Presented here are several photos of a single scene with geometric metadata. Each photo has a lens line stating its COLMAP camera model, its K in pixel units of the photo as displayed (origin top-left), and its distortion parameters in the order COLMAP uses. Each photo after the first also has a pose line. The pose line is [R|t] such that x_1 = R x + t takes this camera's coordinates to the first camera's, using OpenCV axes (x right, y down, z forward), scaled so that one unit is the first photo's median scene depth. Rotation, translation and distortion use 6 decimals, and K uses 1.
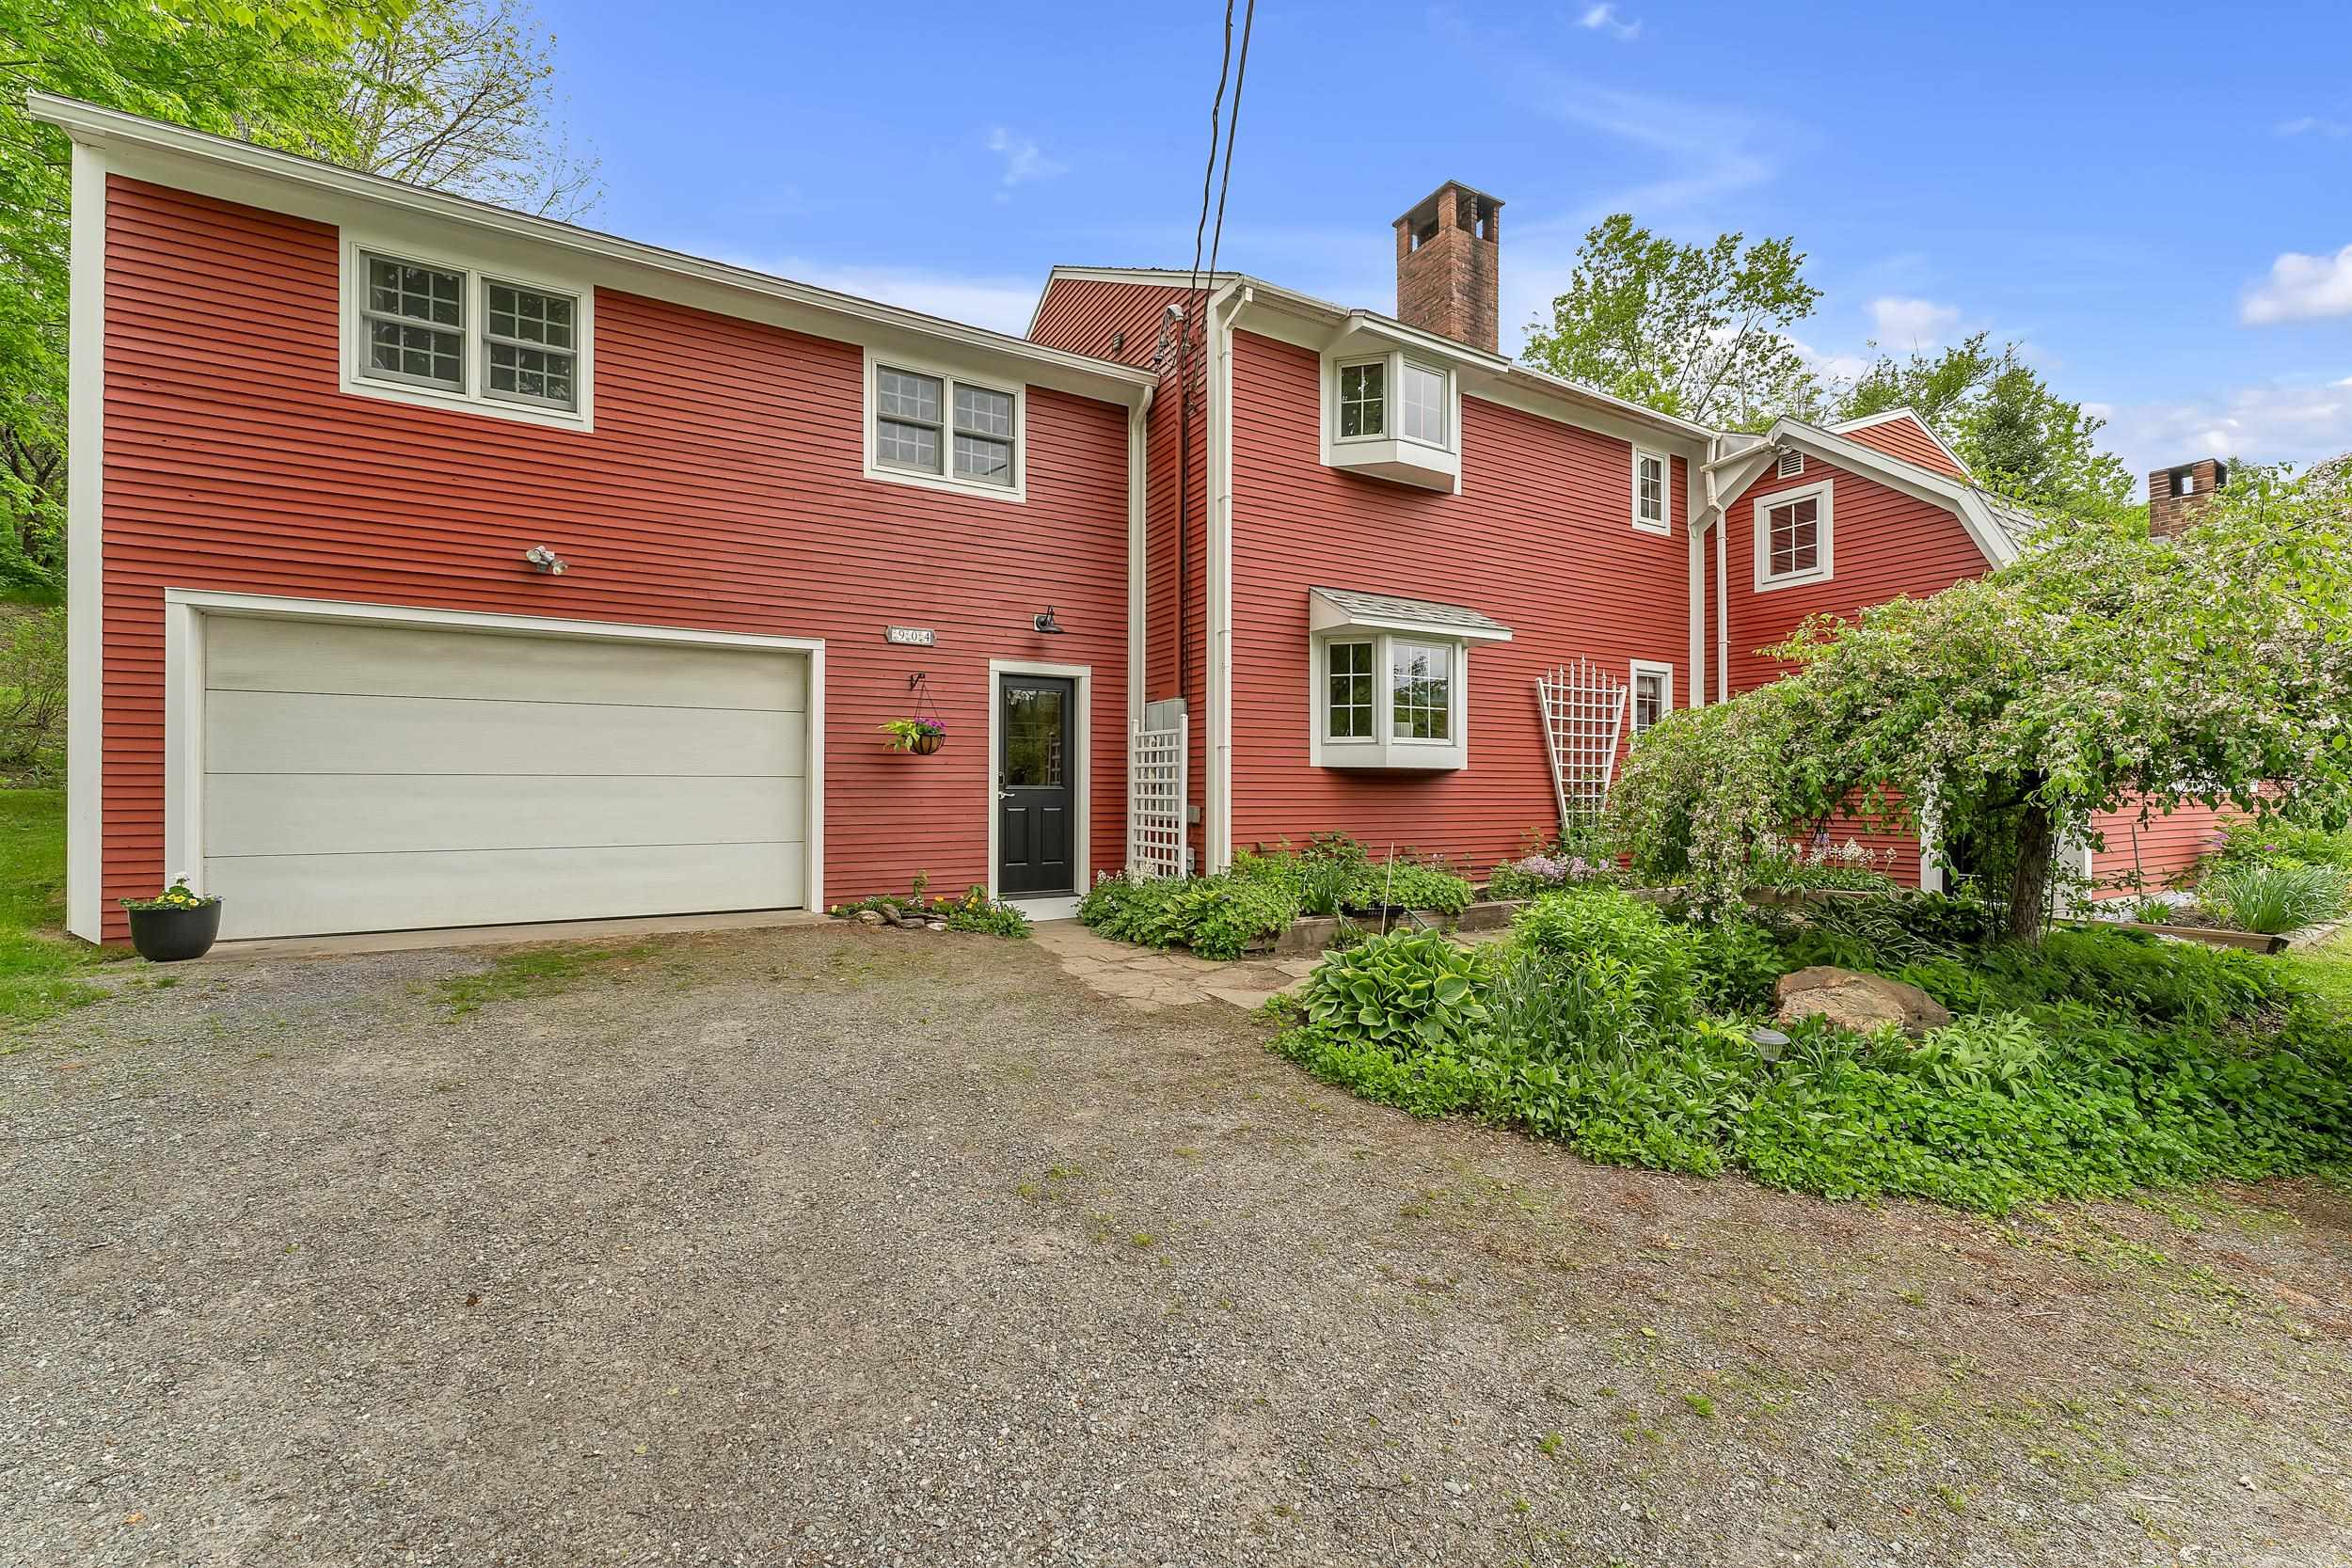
lens RADIAL K [[955.5, 0, 1168.1], [0, 955.5, 800.9], [0, 0, 1]] dist [-0.002945, -0.000465]
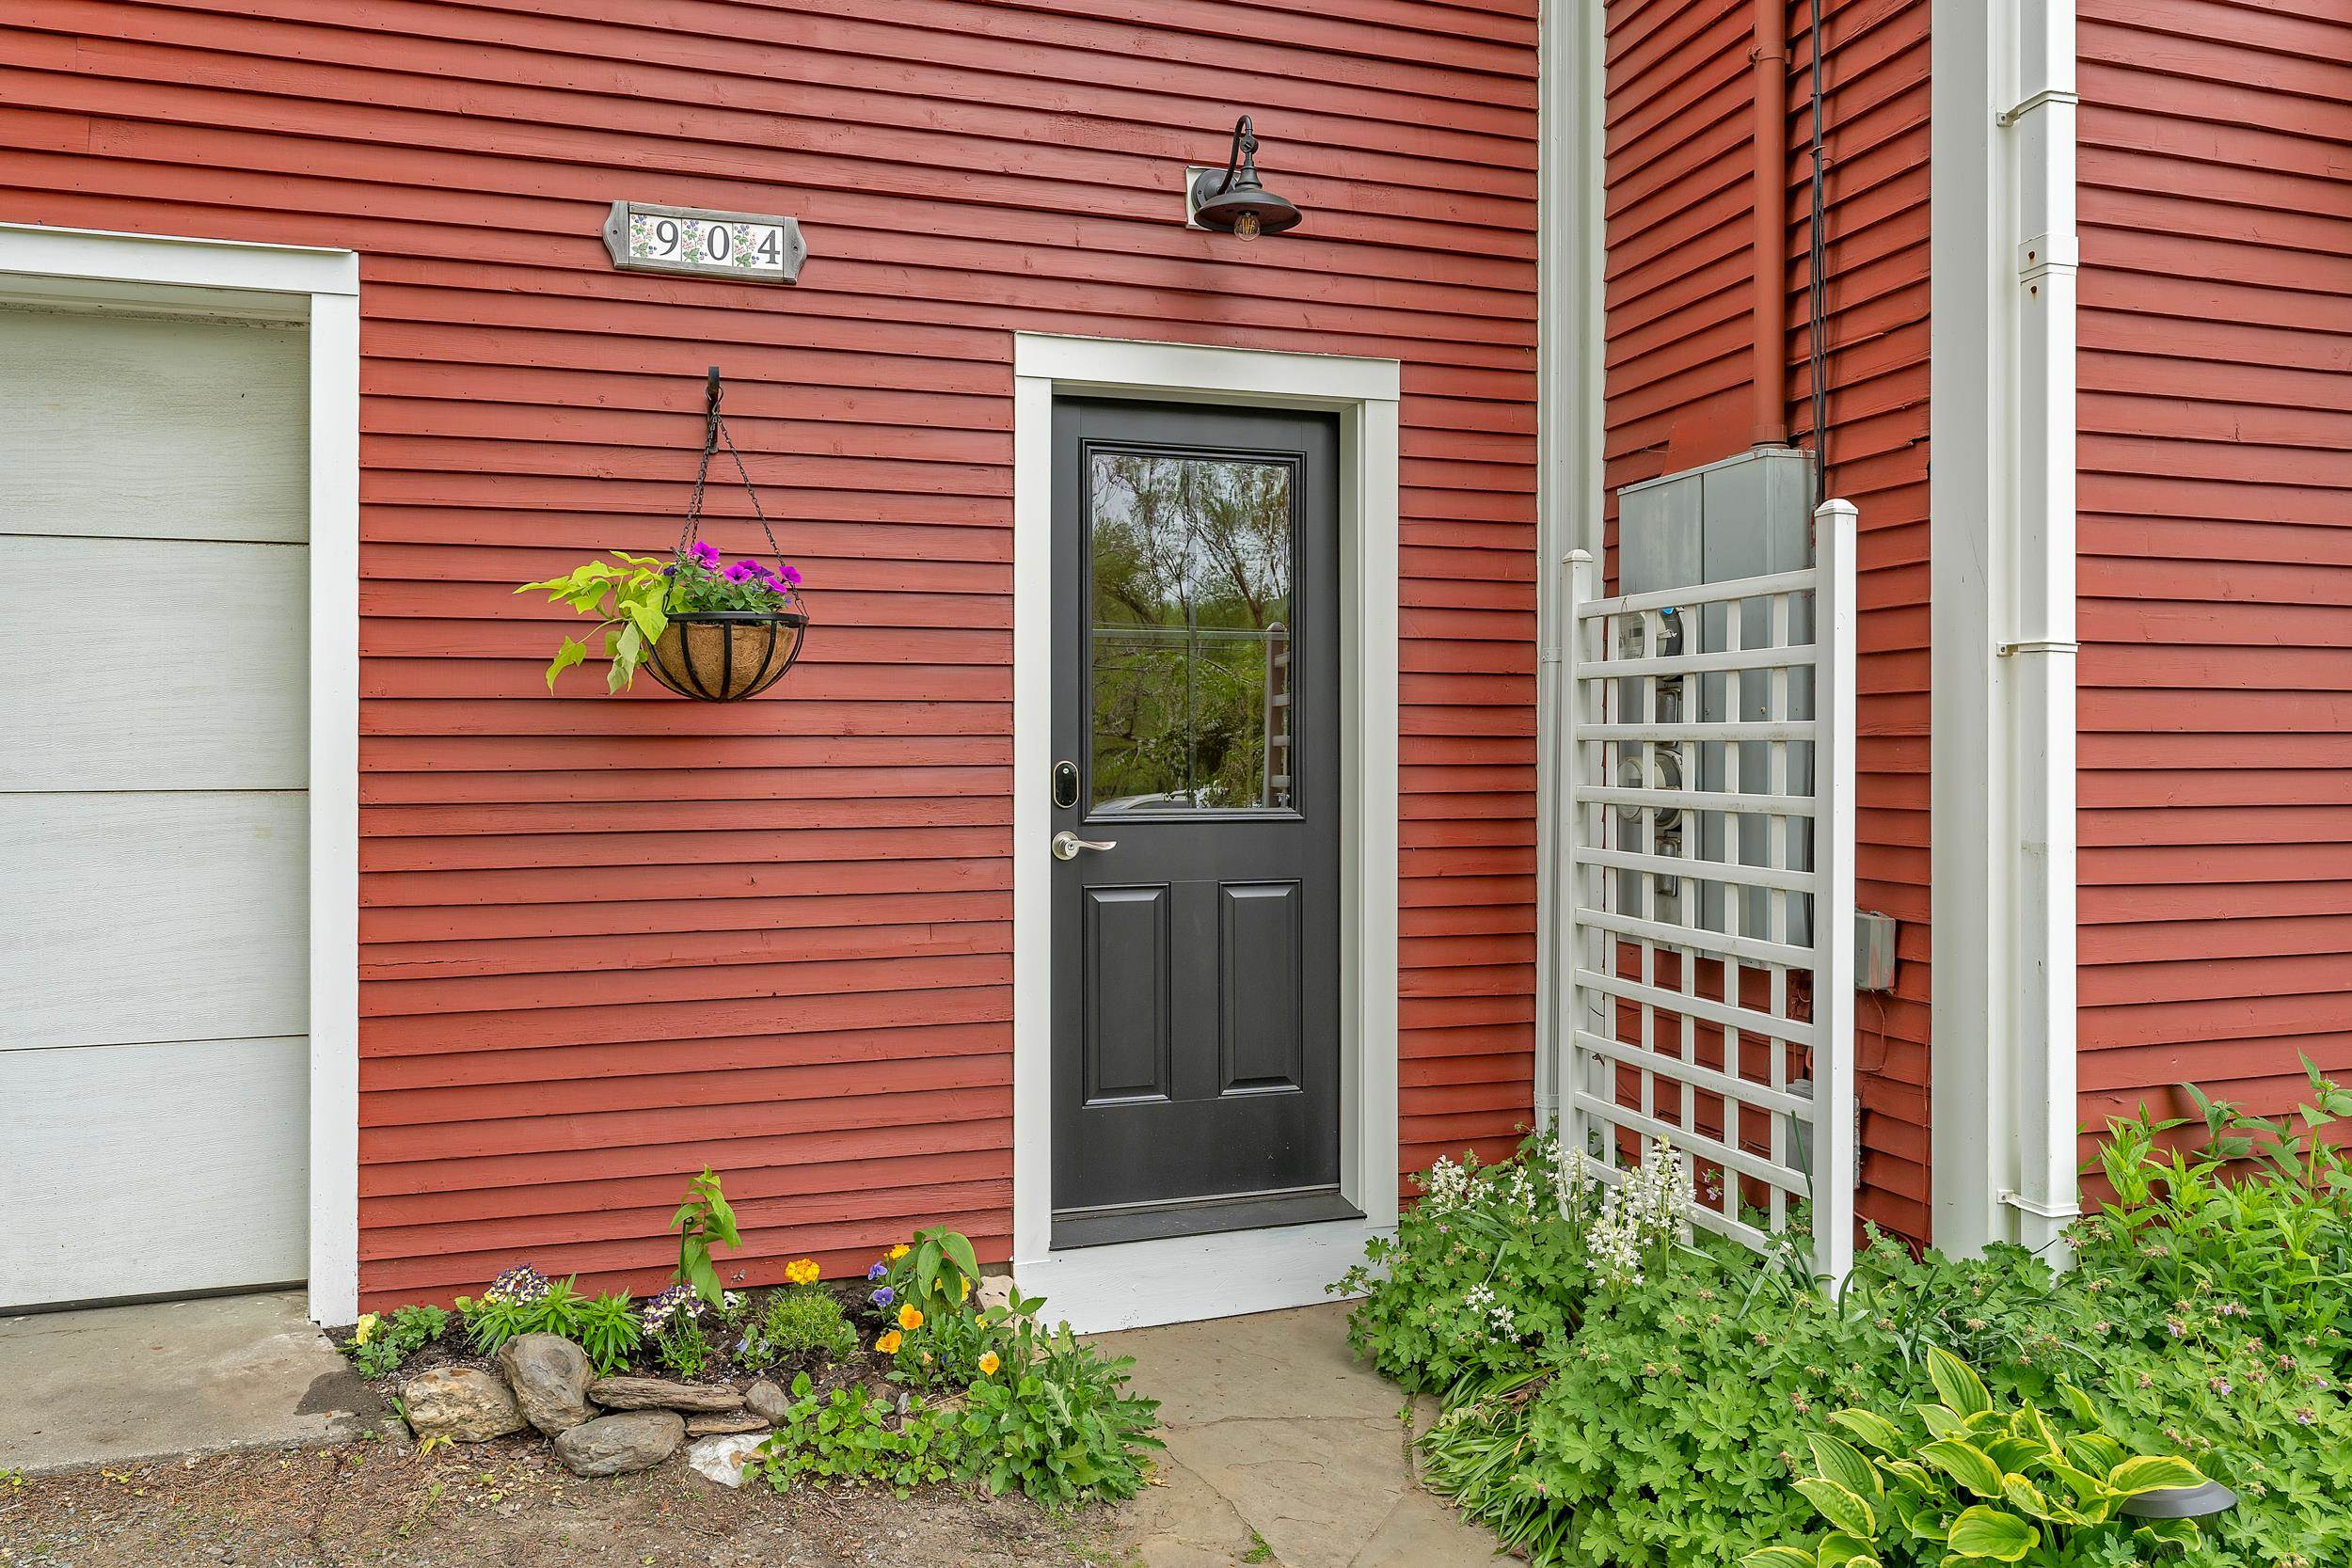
lens RADIAL K [[1595.1, 0, 1152.7], [0, 1595.1, 753.2], [0, 0, 1]] dist [-0.002839, -0.000057]
pose [[0.975192, -0.001949, -0.221352, -0.052545], [0.001957, 0.999998, -0.000183, -0.032263], [0.221352, -0.000254, 0.975194, 0.580406]]
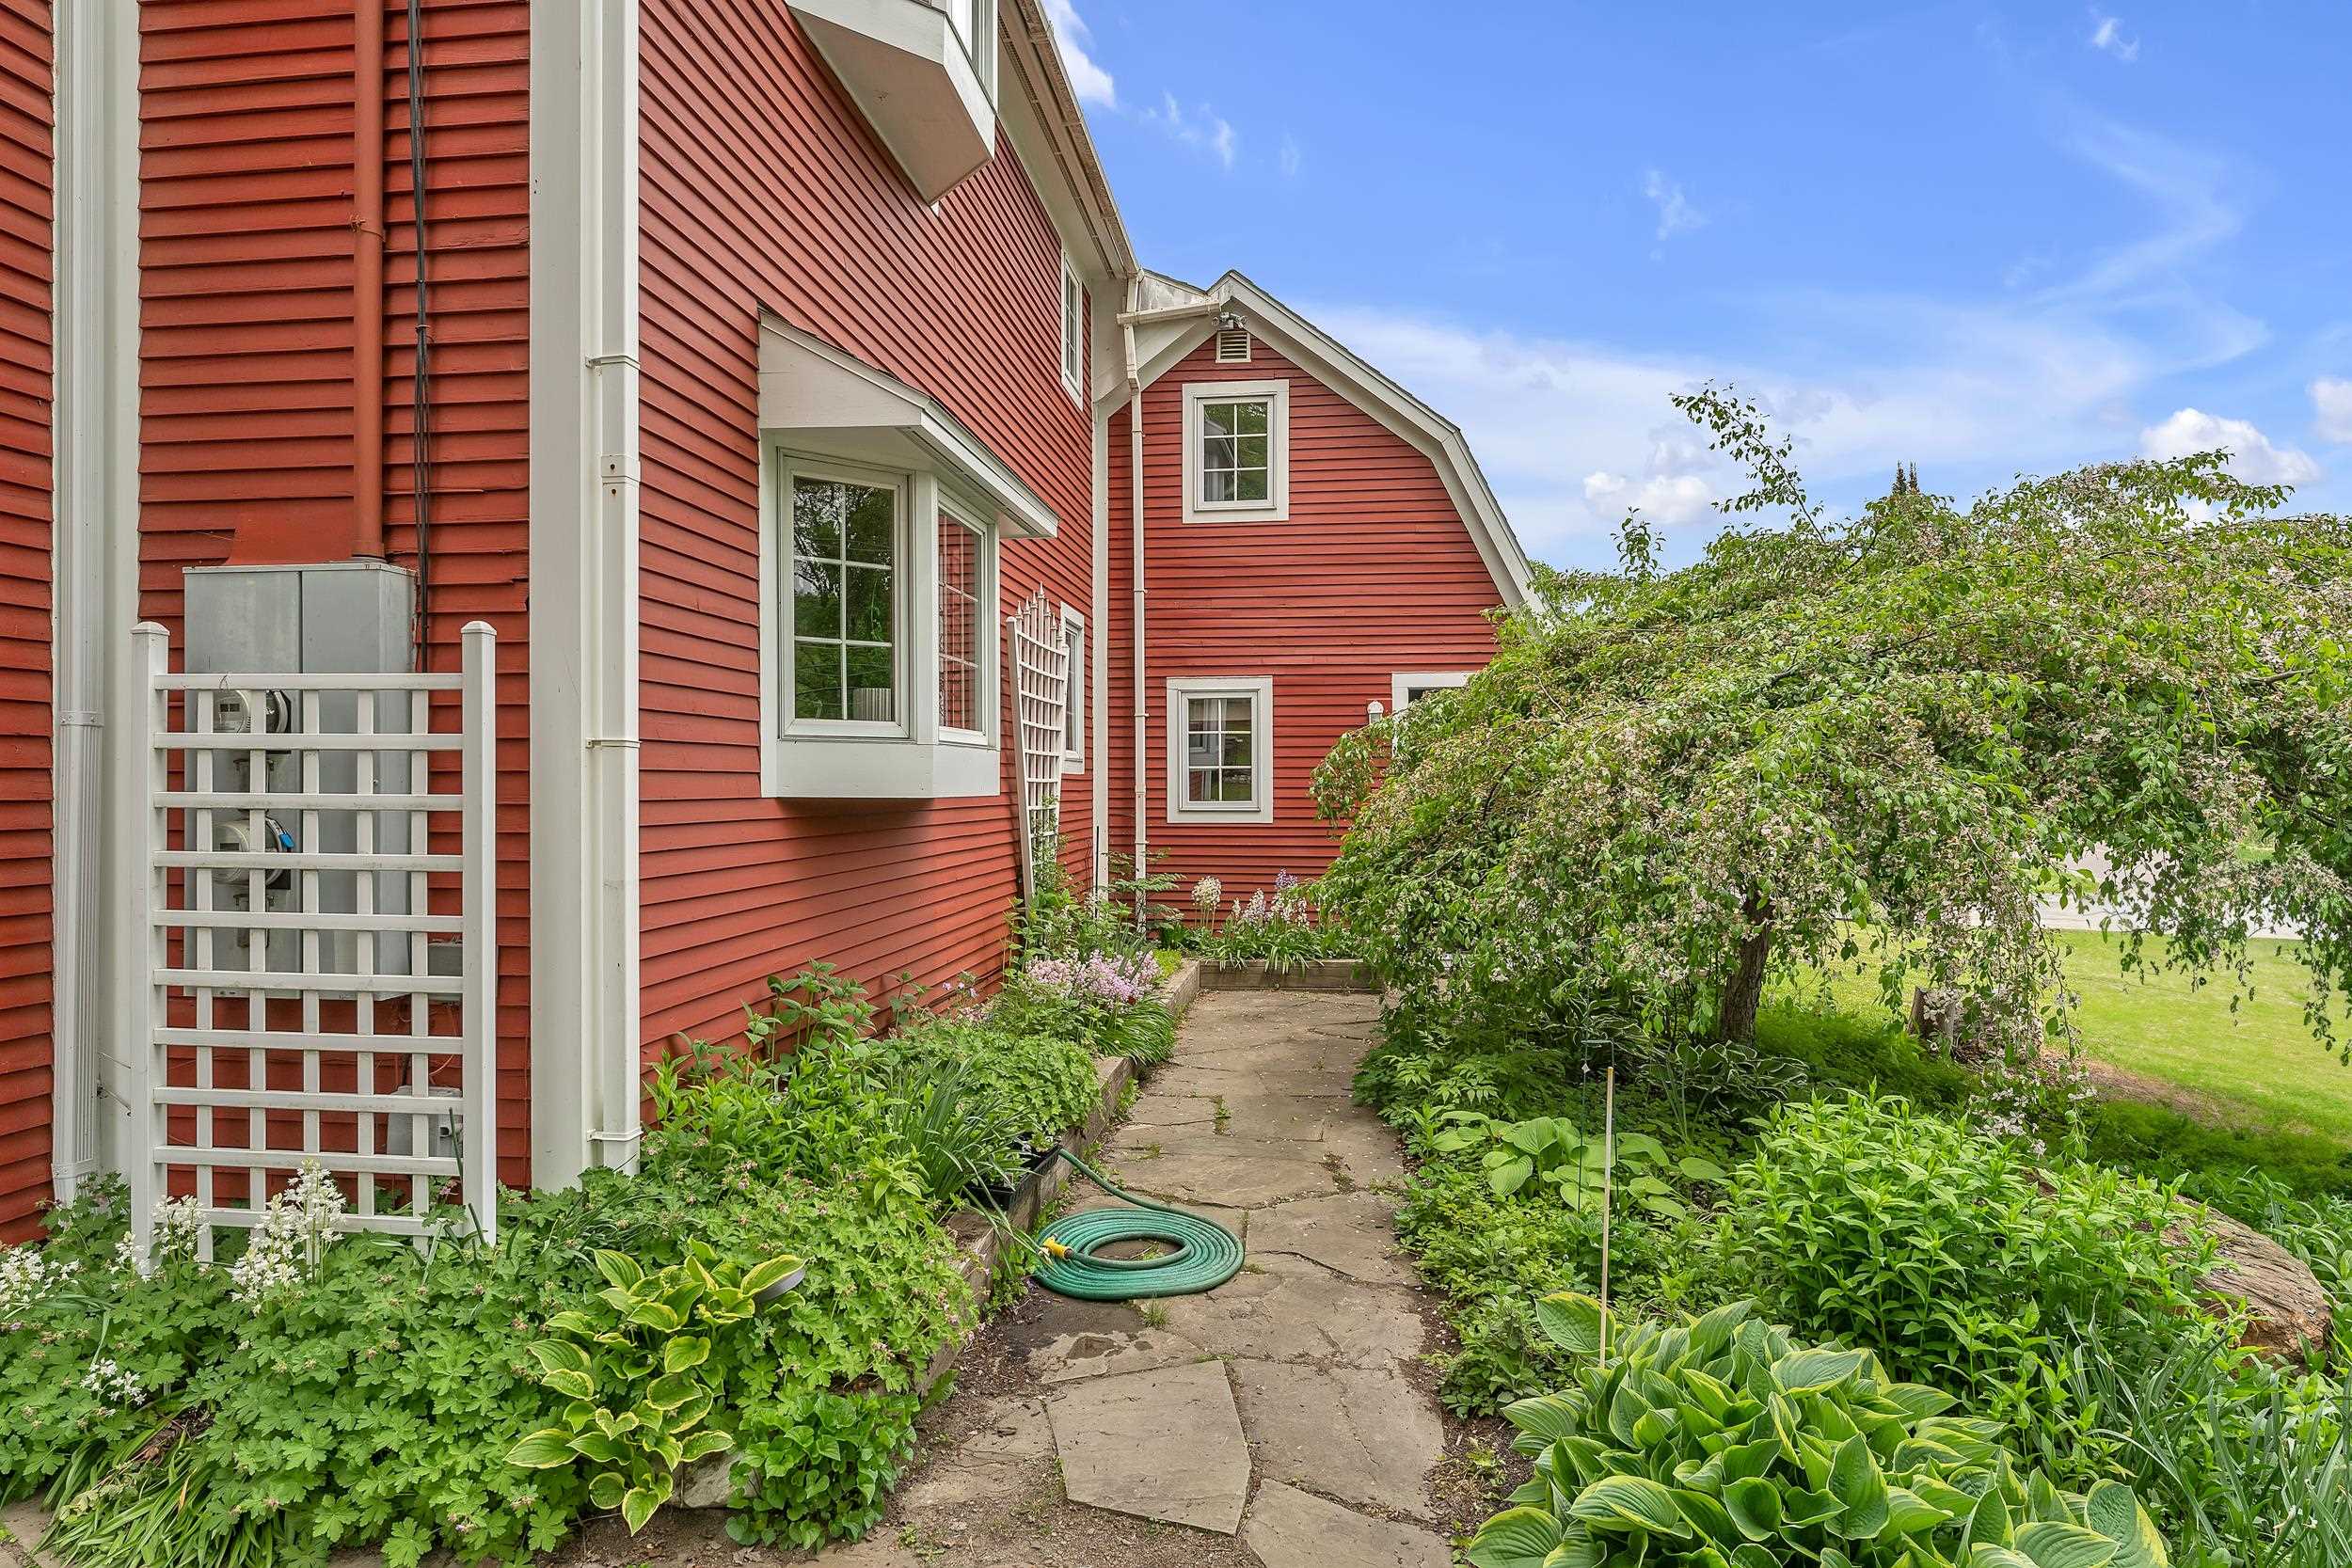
lens RADIAL K [[1293.9, 0, 1187.1], [0, 1293.9, 781.6], [0, 0, 1]] dist [0.002990, -0.003771]
pose [[0.598573, 0.000539, 0.801068, -0.154162], [0.001052, 0.999998, -0.001459, -0.041993], [-0.801067, 0.001716, 0.598572, 0.578821]]
